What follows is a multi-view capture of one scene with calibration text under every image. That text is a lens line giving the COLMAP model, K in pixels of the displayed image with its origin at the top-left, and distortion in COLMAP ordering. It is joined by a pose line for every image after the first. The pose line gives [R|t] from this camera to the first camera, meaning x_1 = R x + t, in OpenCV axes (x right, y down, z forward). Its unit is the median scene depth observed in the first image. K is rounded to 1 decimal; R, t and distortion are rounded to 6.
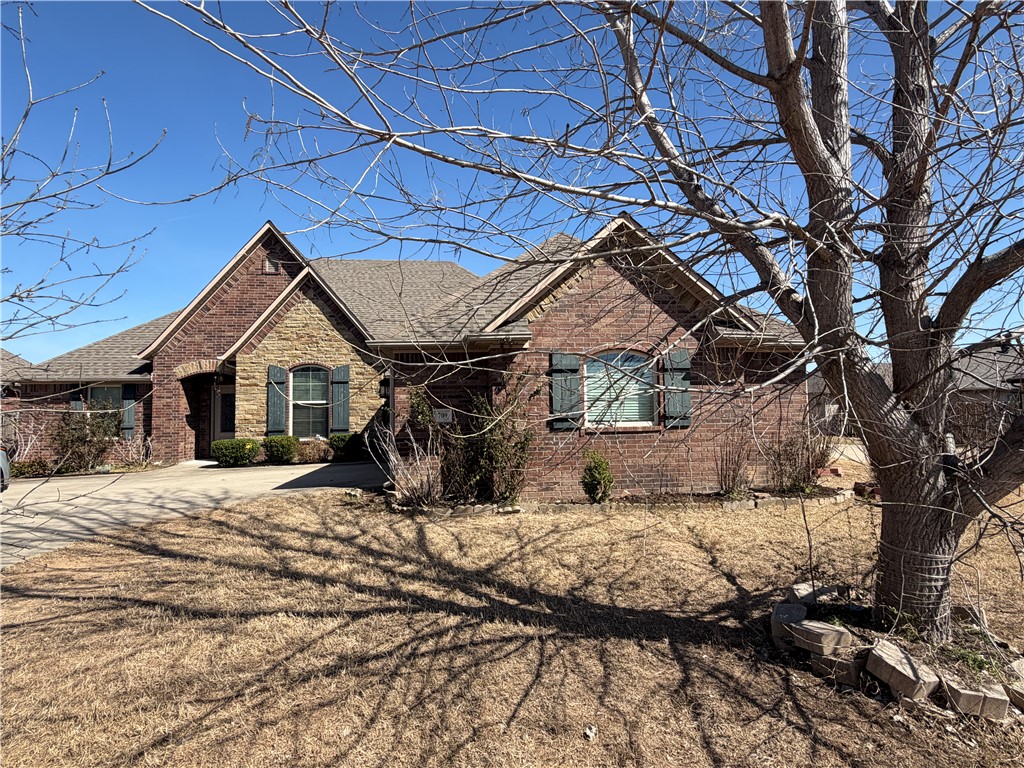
lens RADIAL K [[530.6, 0, 513.1], [0, 530.6, 386.3], [0, 0, 1]] dist [0.002015, 0.000783]
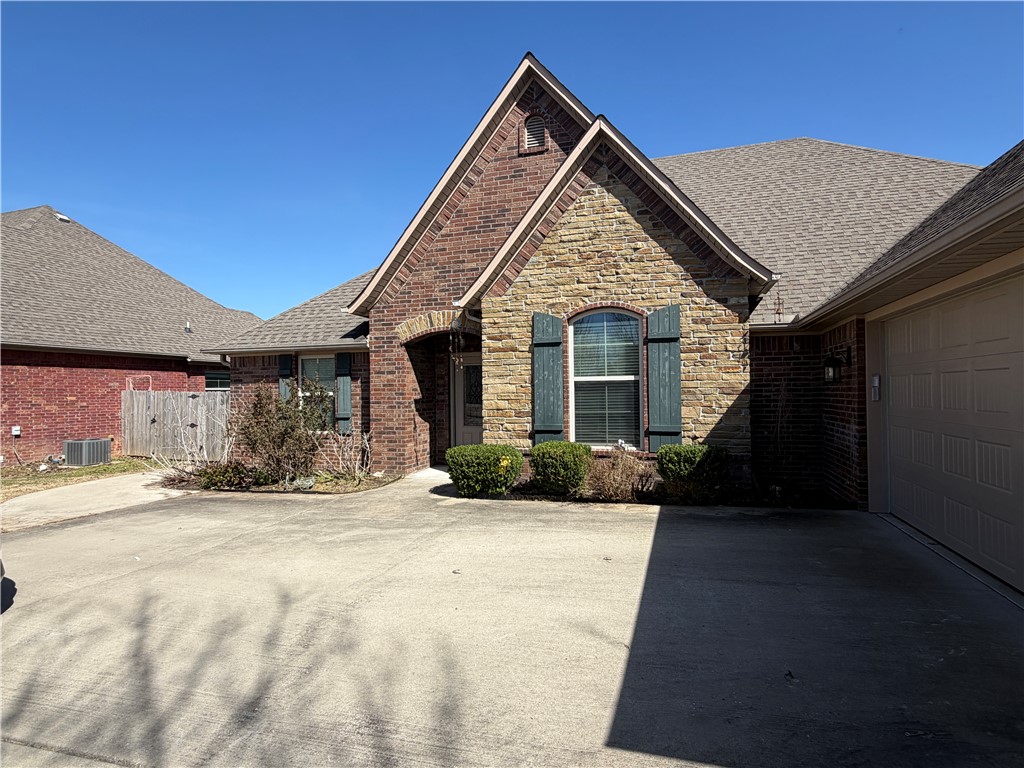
lens RADIAL K [[530.6, 0, 513.1], [0, 530.6, 386.3], [0, 0, 1]] dist [0.002015, 0.000783]
pose [[0.908487, 0.000996, -0.417912, -0.243912], [0.020416, 0.998697, 0.046762, 0.010562], [0.417414, -0.051014, 0.907283, 0.475823]]
